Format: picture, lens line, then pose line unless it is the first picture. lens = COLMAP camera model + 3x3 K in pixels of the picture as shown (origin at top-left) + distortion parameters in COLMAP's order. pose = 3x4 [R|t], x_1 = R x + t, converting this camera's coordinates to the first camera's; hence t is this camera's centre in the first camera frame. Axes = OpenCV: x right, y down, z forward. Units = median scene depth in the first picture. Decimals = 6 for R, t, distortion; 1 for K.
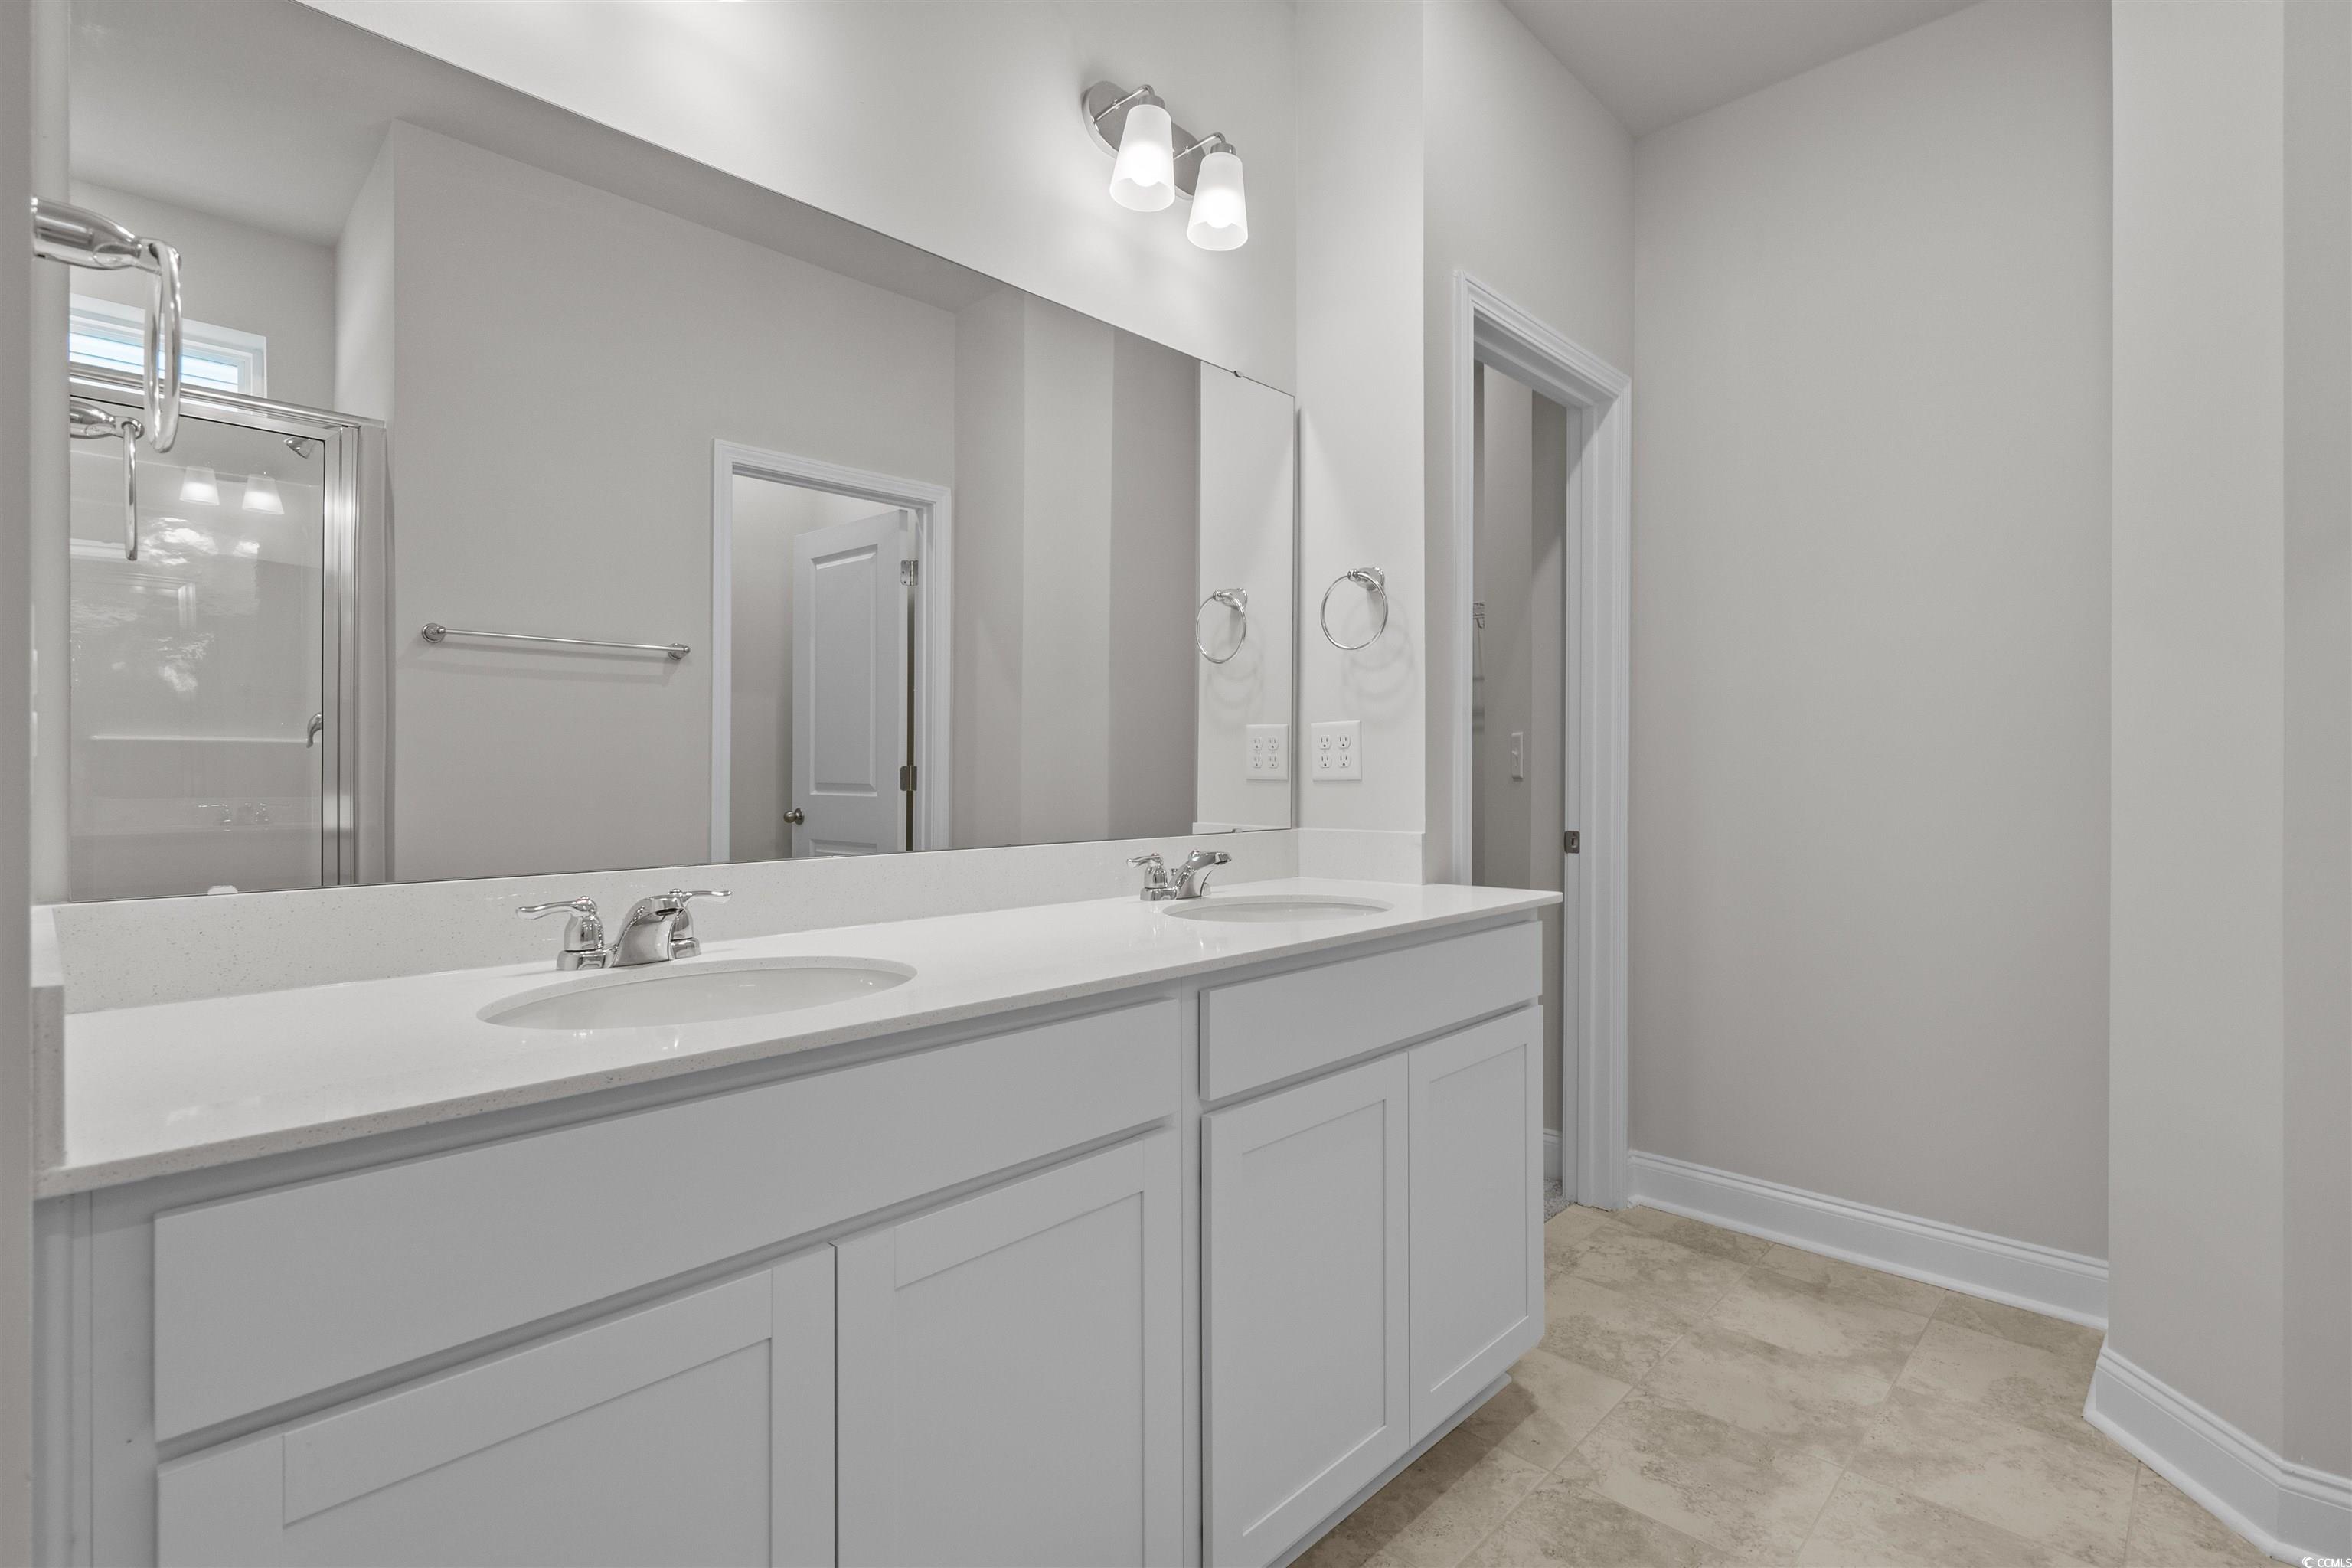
lens RADIAL K [[1076.7, 0, 1180.3], [0, 1076.7, 774.7], [0, 0, 1]] dist [-0.002599, -0.000280]
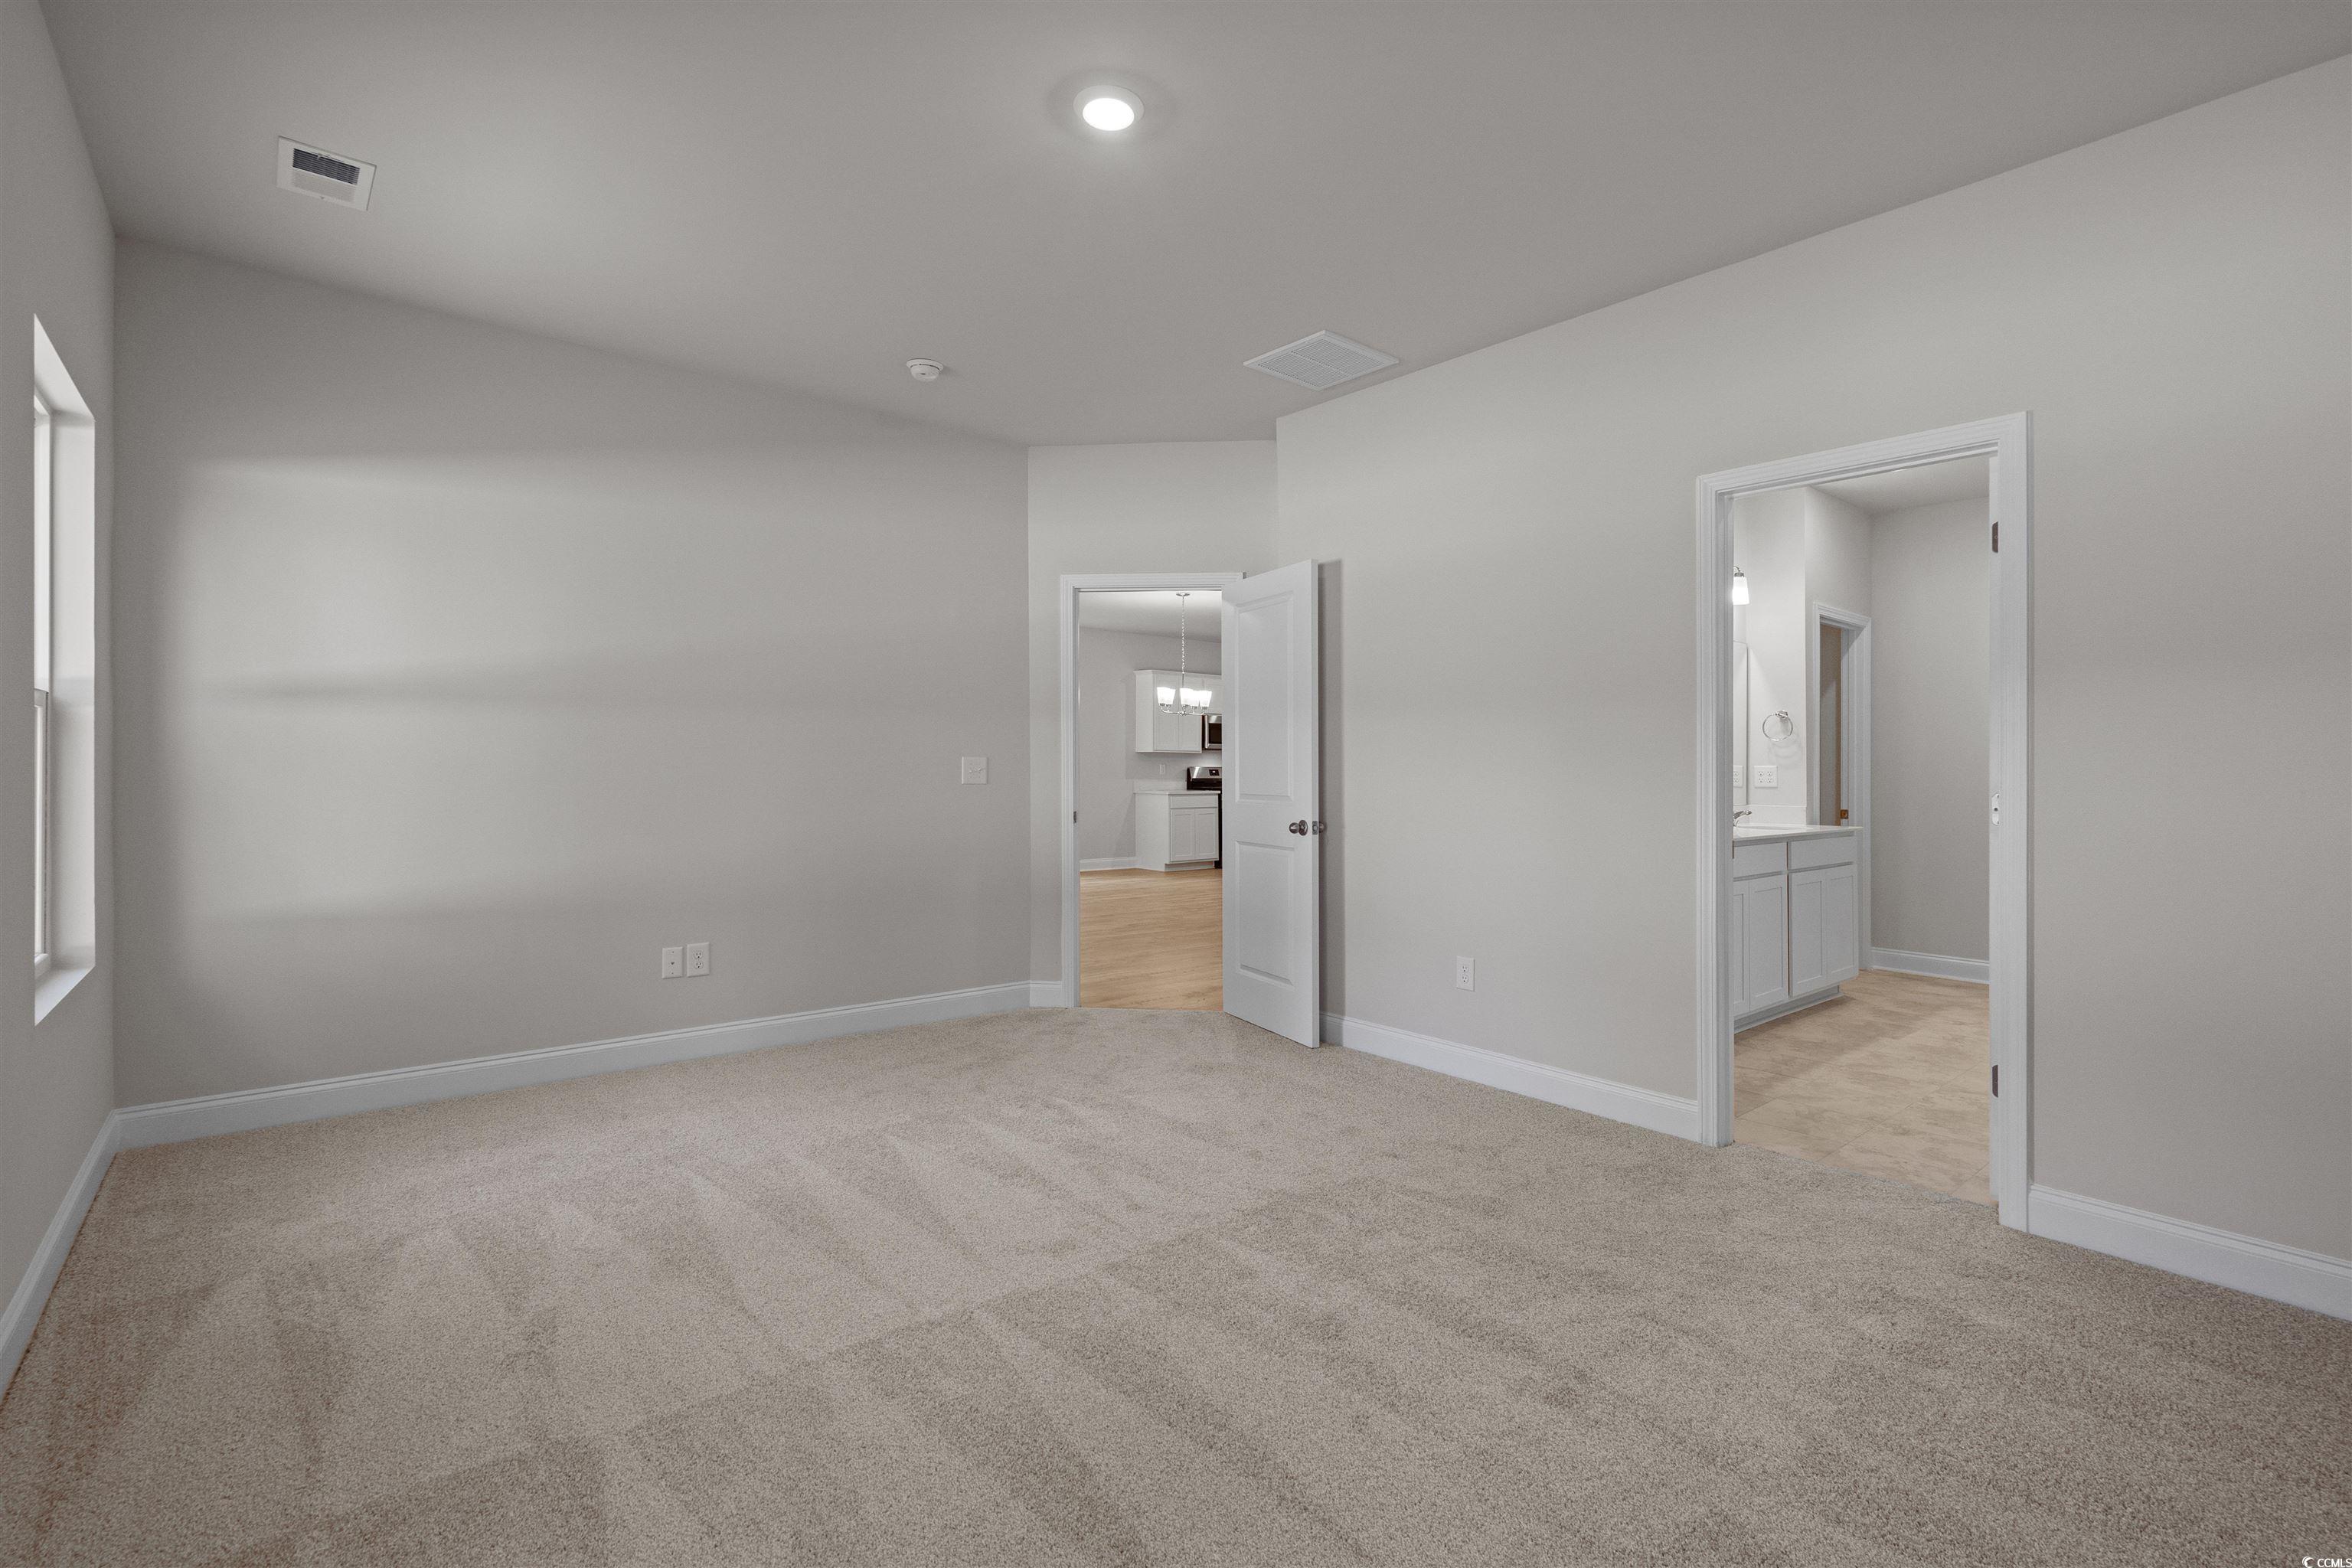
lens RADIAL K [[1063.6, 0, 1171.8], [0, 1063.6, 775.7], [0, 0, 1]] dist [-0.002674, 0.000355]
pose [[0.994631, -0.003062, -0.103437, -1.140660], [0.002837, 0.999993, -0.002328, -0.024290], [0.103444, 0.002022, 0.994633, -1.945435]]
